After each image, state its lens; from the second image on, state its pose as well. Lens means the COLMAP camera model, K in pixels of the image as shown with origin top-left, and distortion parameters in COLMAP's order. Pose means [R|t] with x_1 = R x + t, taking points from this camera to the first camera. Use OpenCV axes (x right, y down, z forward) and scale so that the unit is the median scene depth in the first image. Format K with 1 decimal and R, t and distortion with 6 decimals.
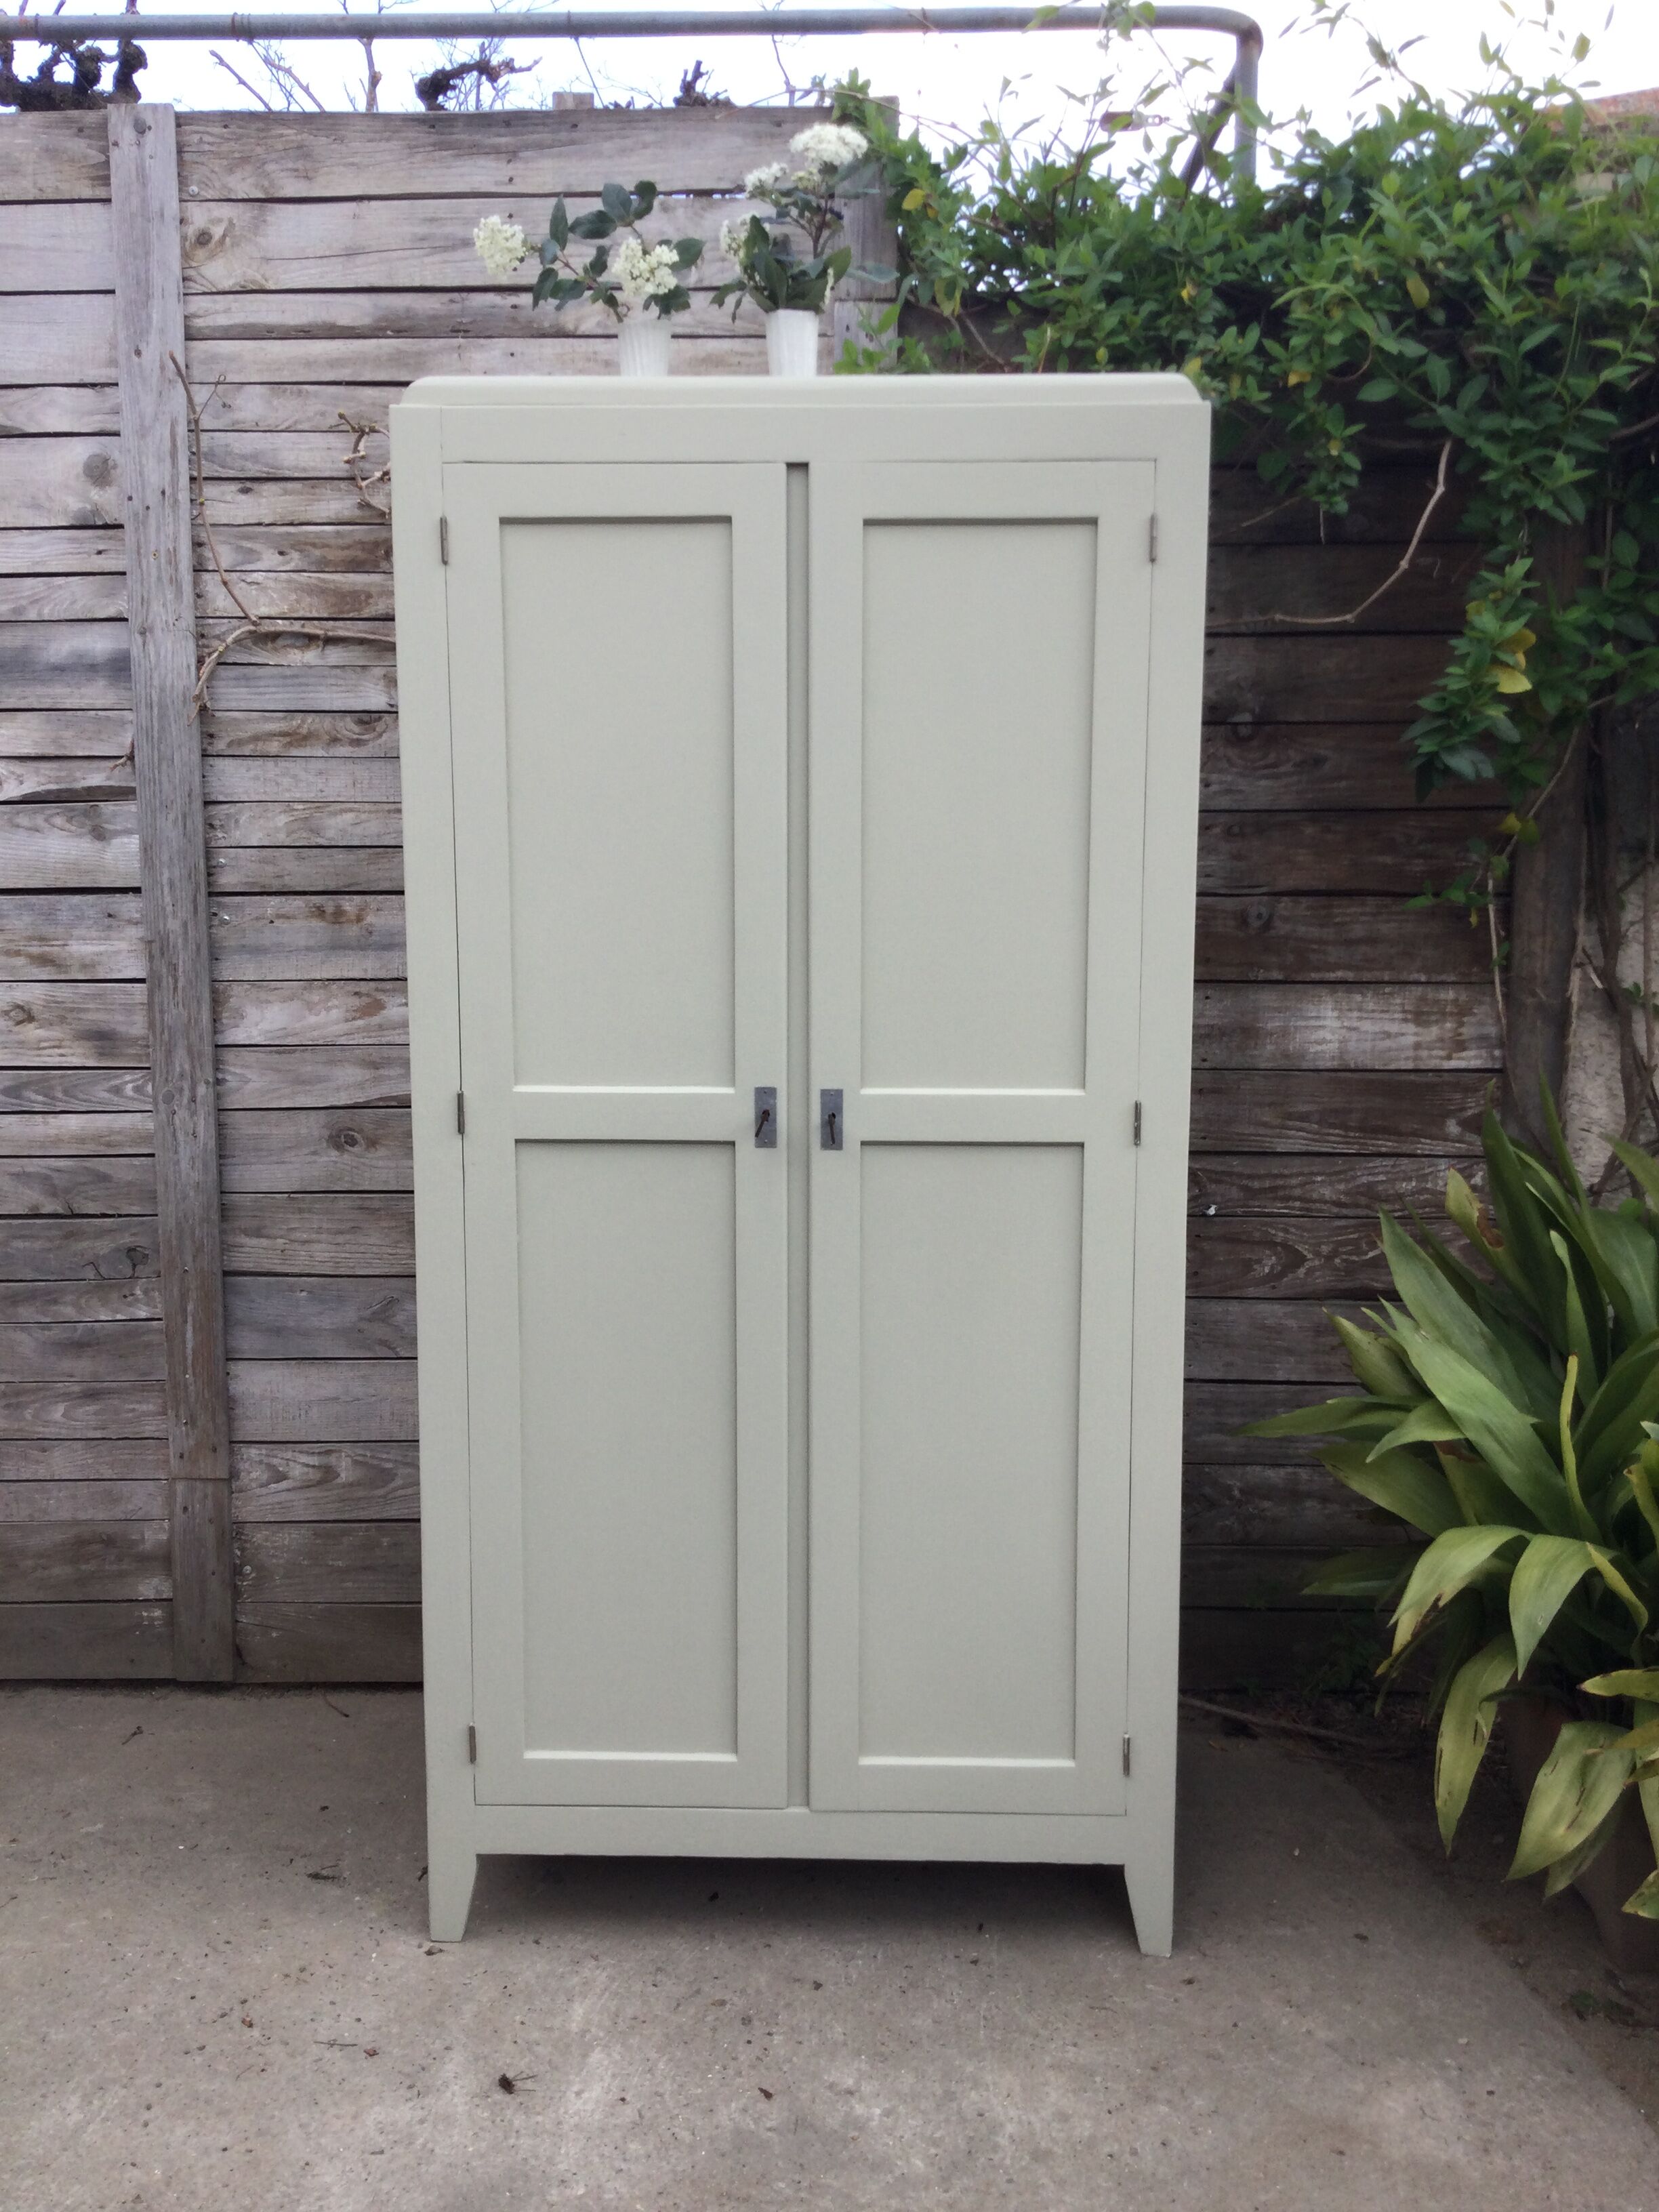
lens RADIAL K [[2033.7, 0, 878.2], [0, 2033.7, 1115.1], [0, 0, 1]] dist [-0.028120, 0.000000]
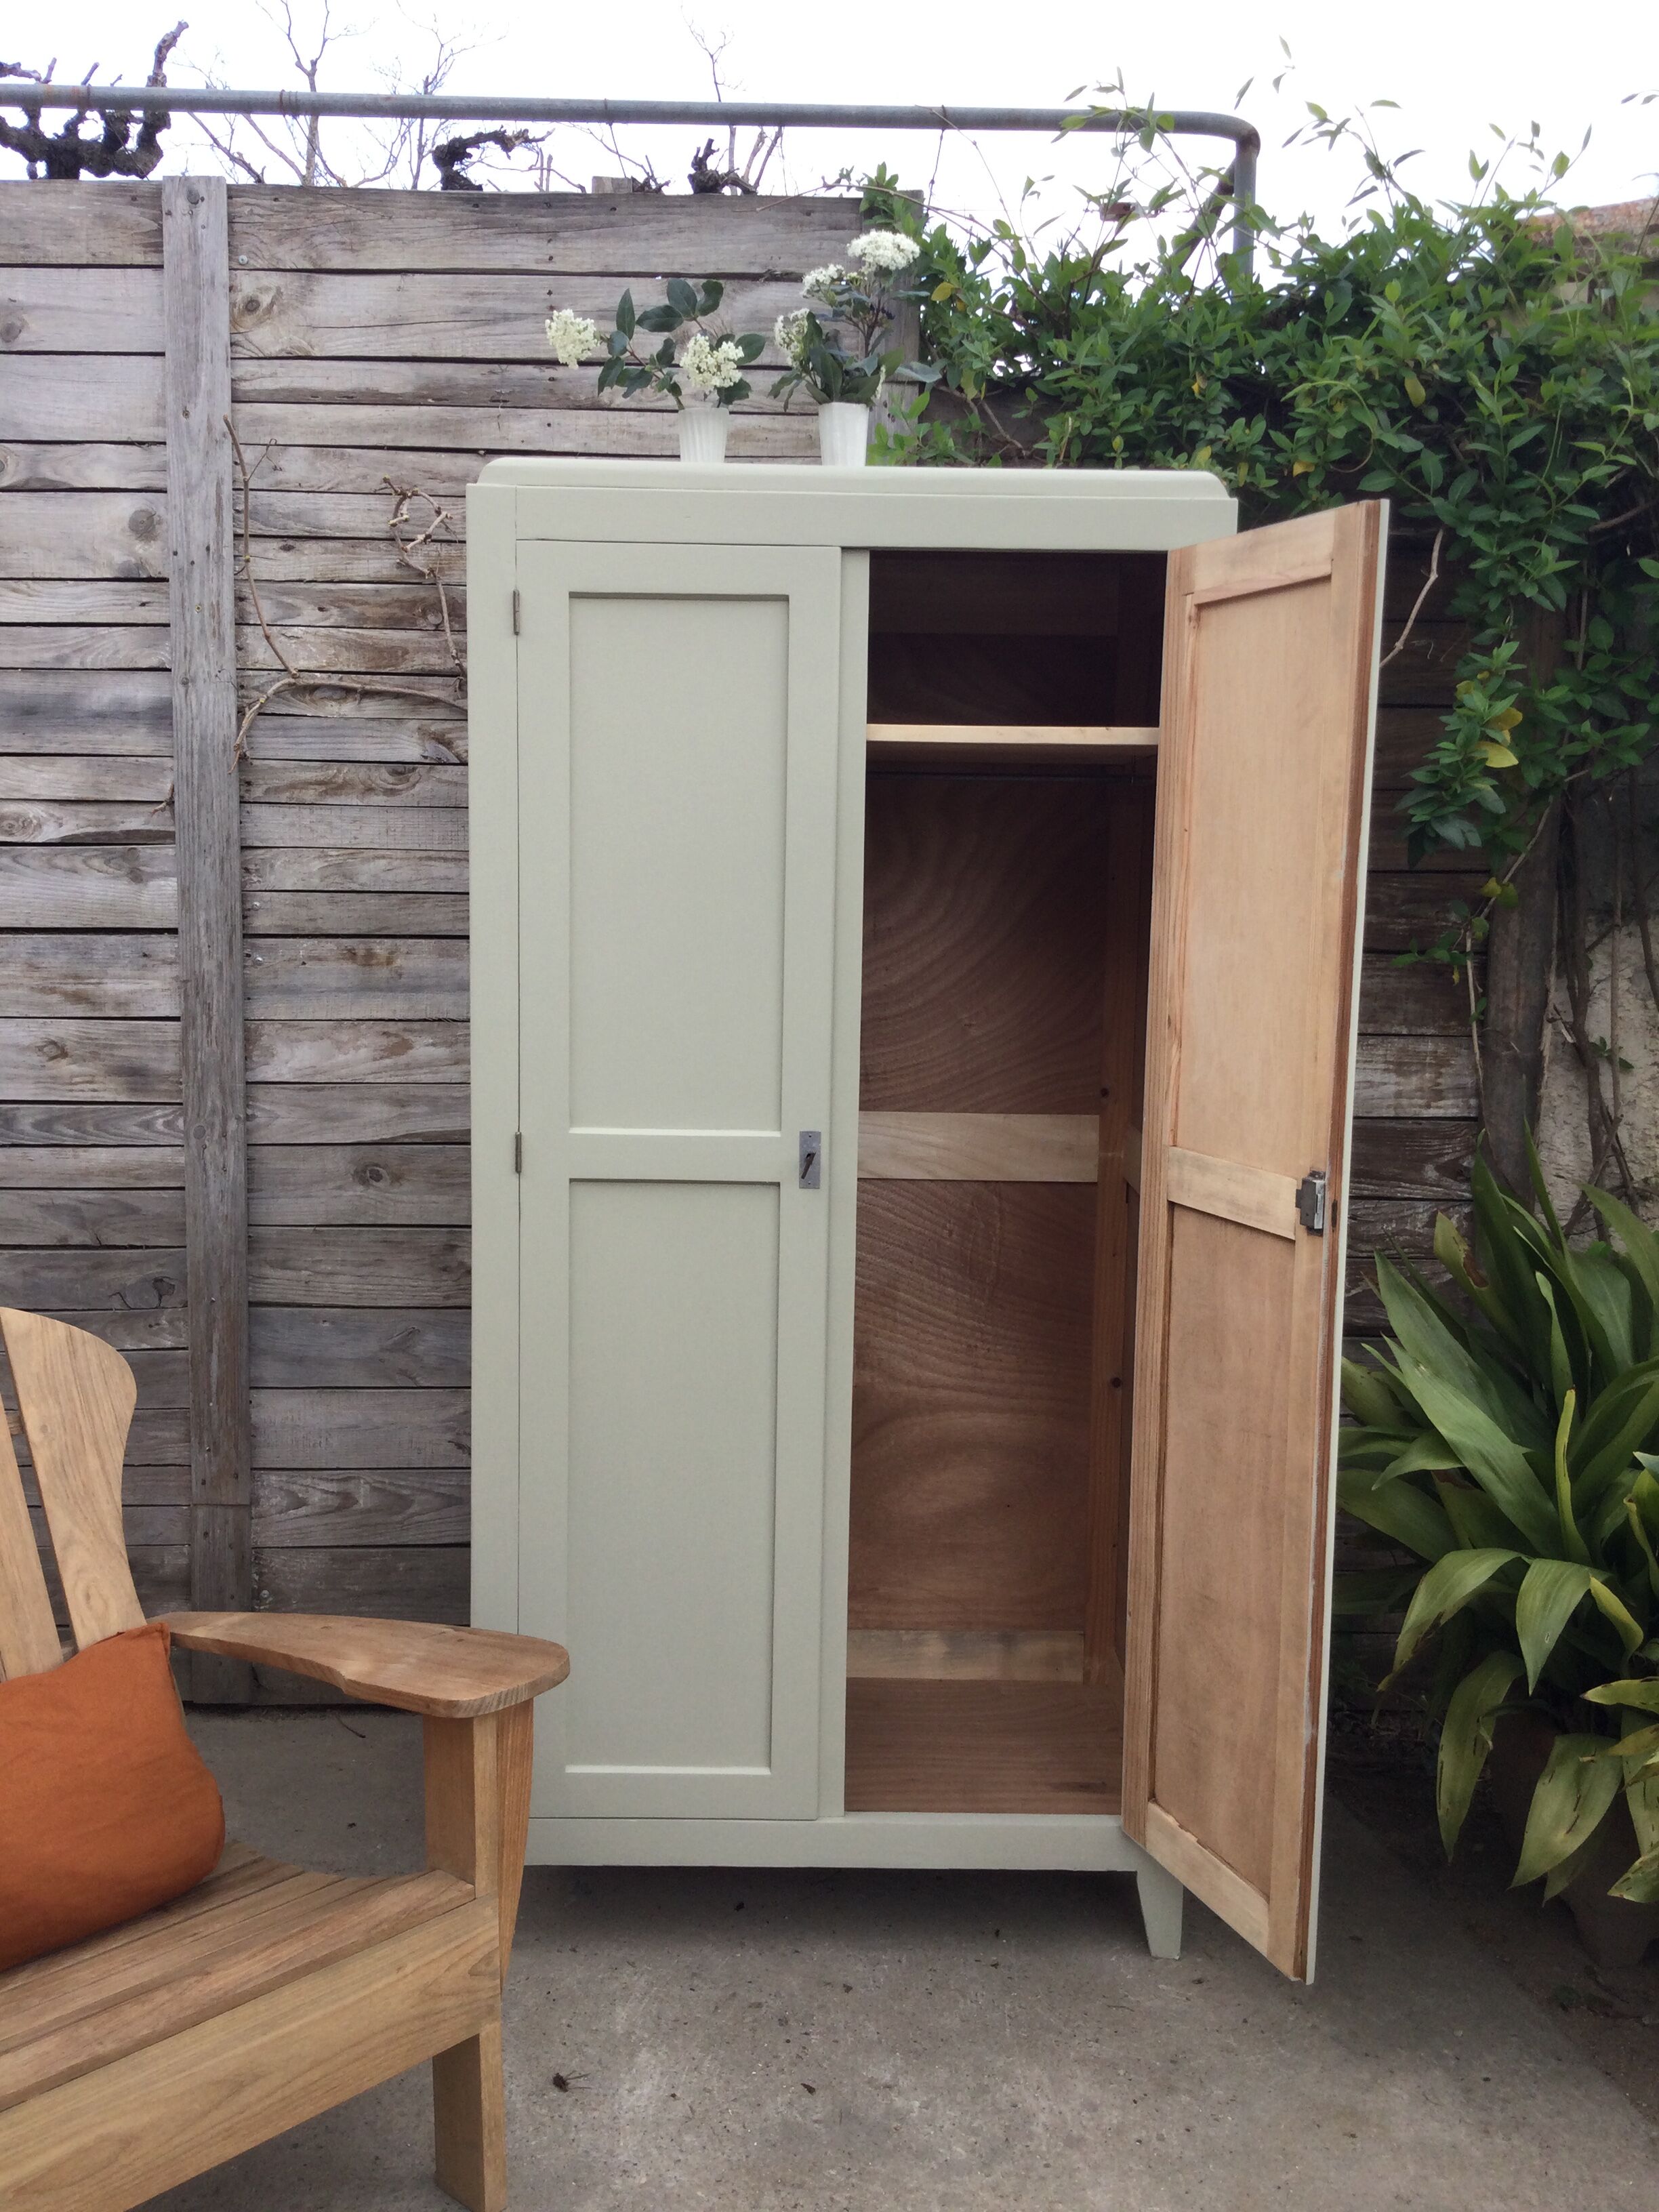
lens RADIAL K [[2033.7, 0, 874.2], [0, 2033.7, 1114.7], [0, 0, 1]] dist [-0.028120, 0.000000]
pose [[0.998966, 0.009757, 0.044399, -0.056170], [-0.009069, 0.999836, -0.015672, -0.004935], [-0.044545, 0.015253, 0.998891, -0.045780]]
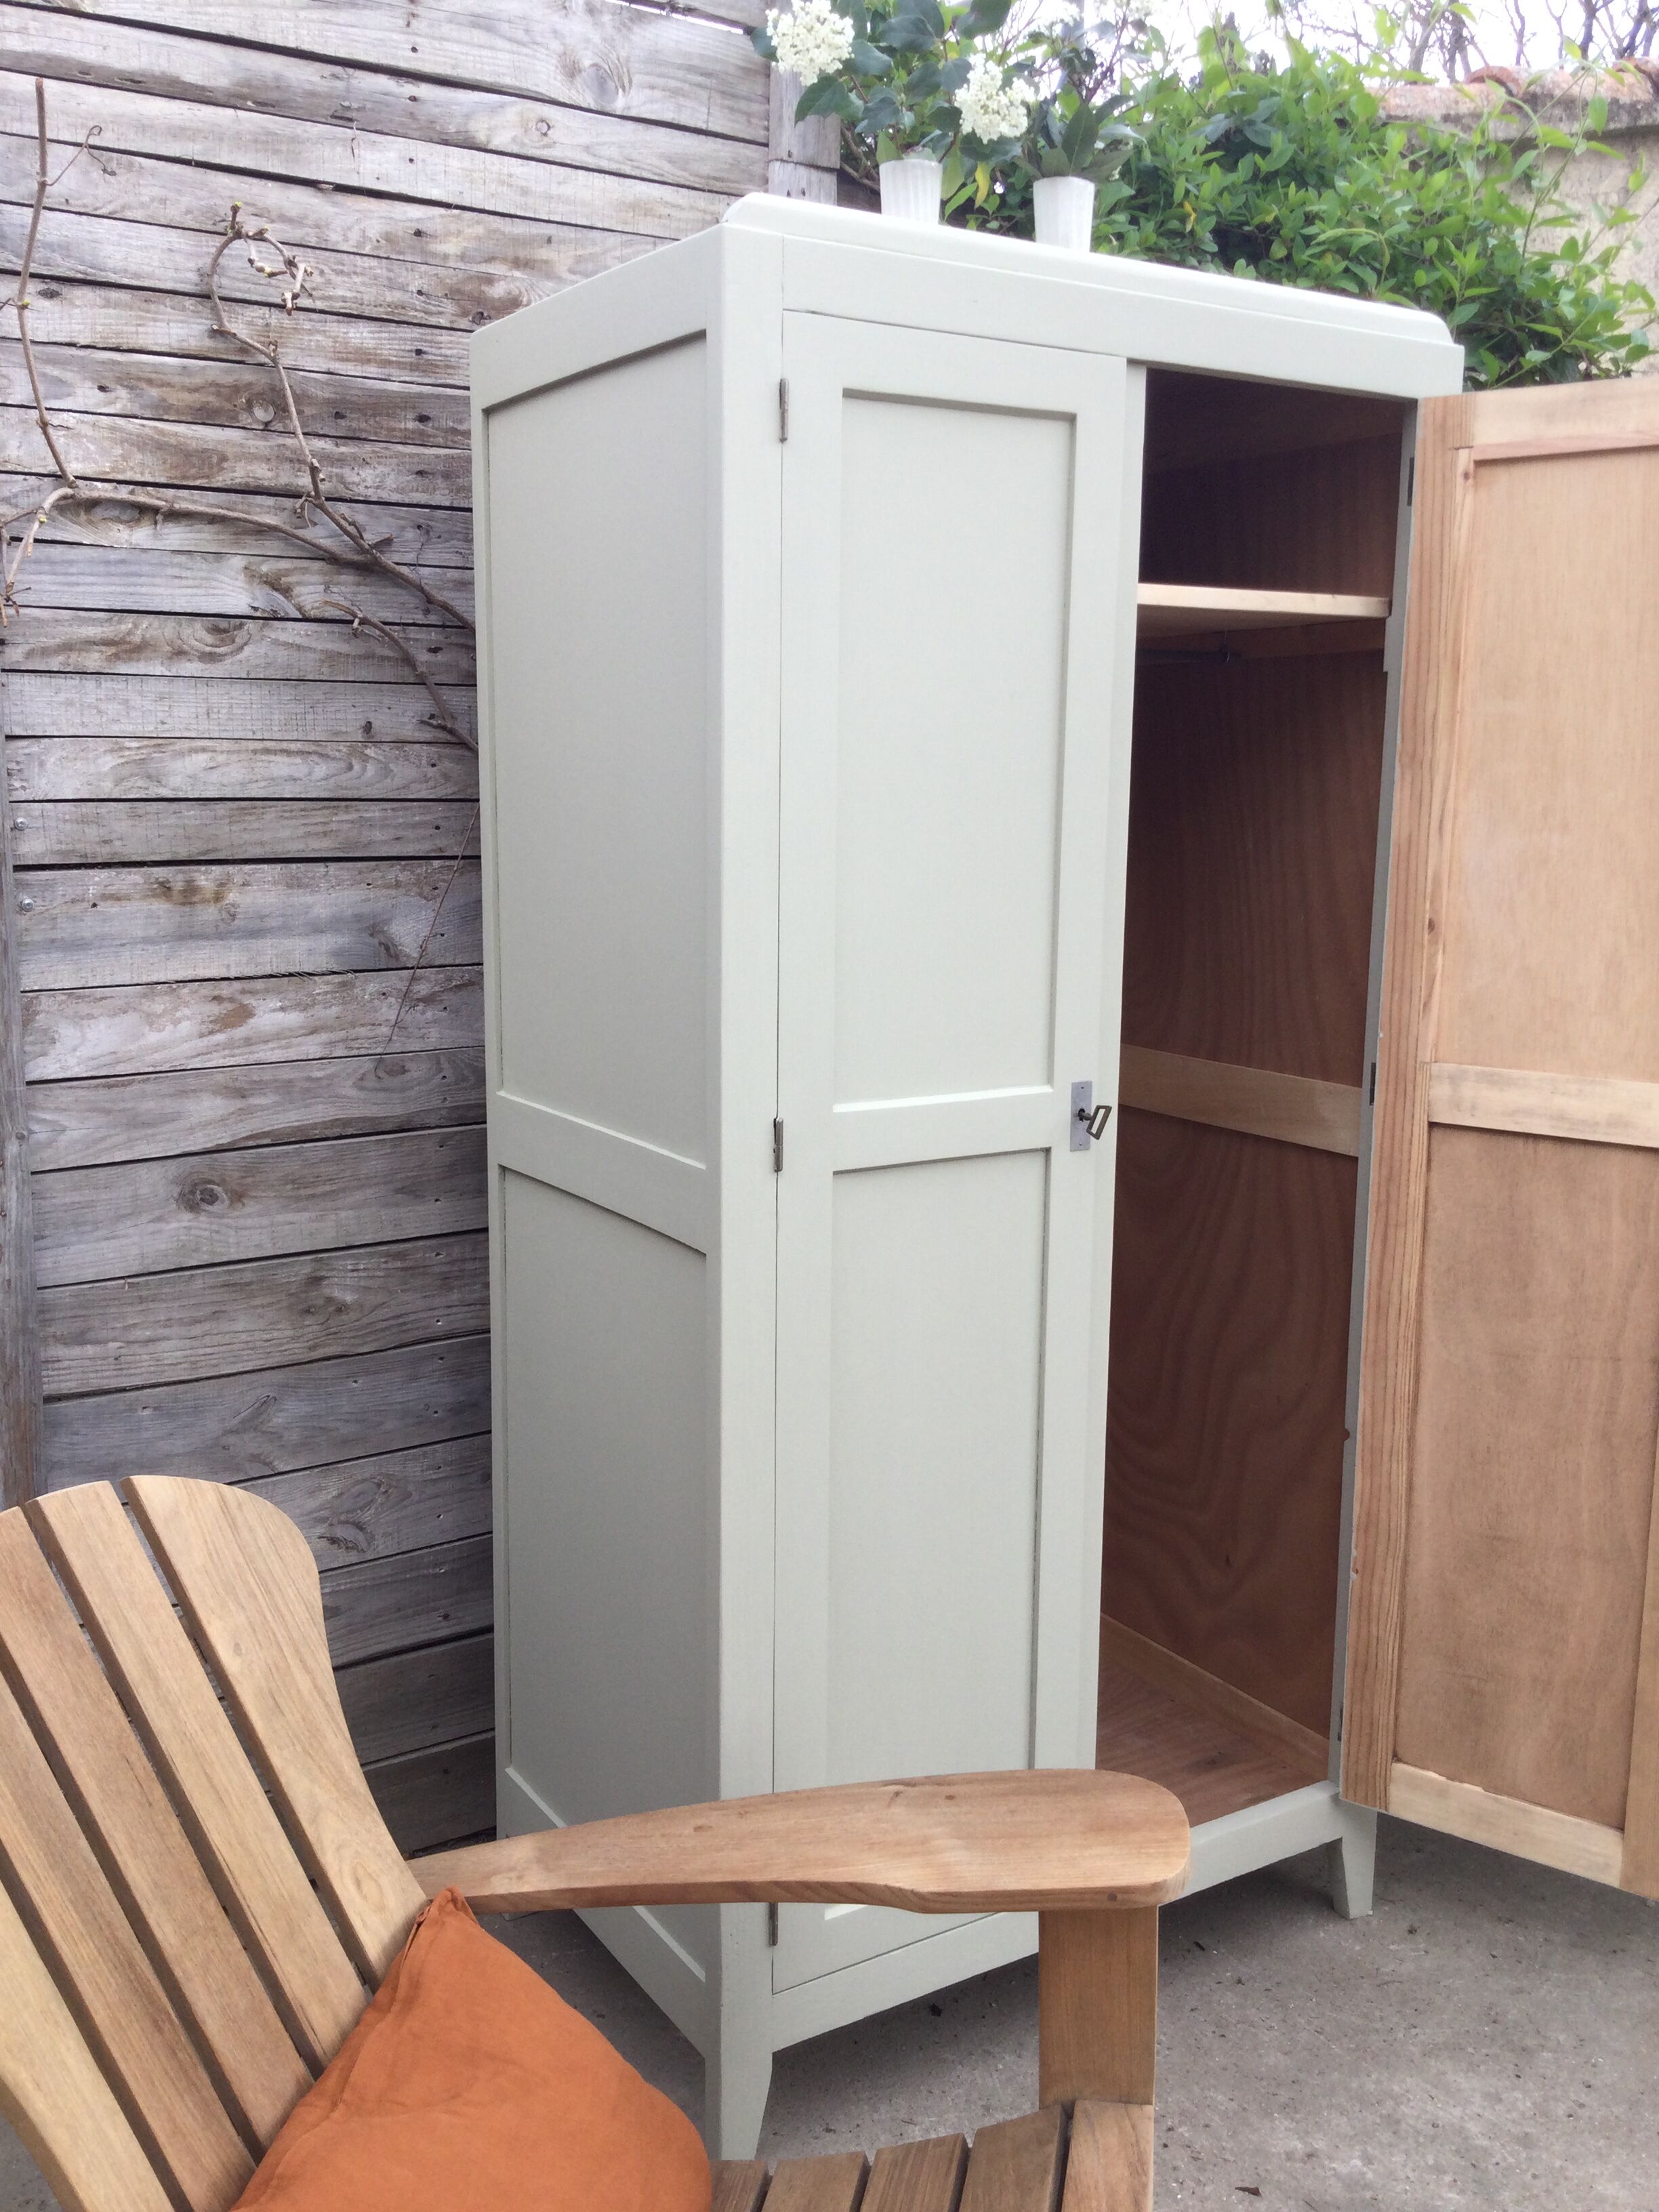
lens RADIAL K [[2033.7, 0, 847.4], [0, 2033.7, 1103.4], [0, 0, 1]] dist [-0.028120, 0.000000]
pose [[0.830399, -0.087615, 0.550237, -0.498538], [0.072812, 0.996154, 0.048734, -0.042879], [-0.552391, -0.000405, 0.833585, 0.265982]]
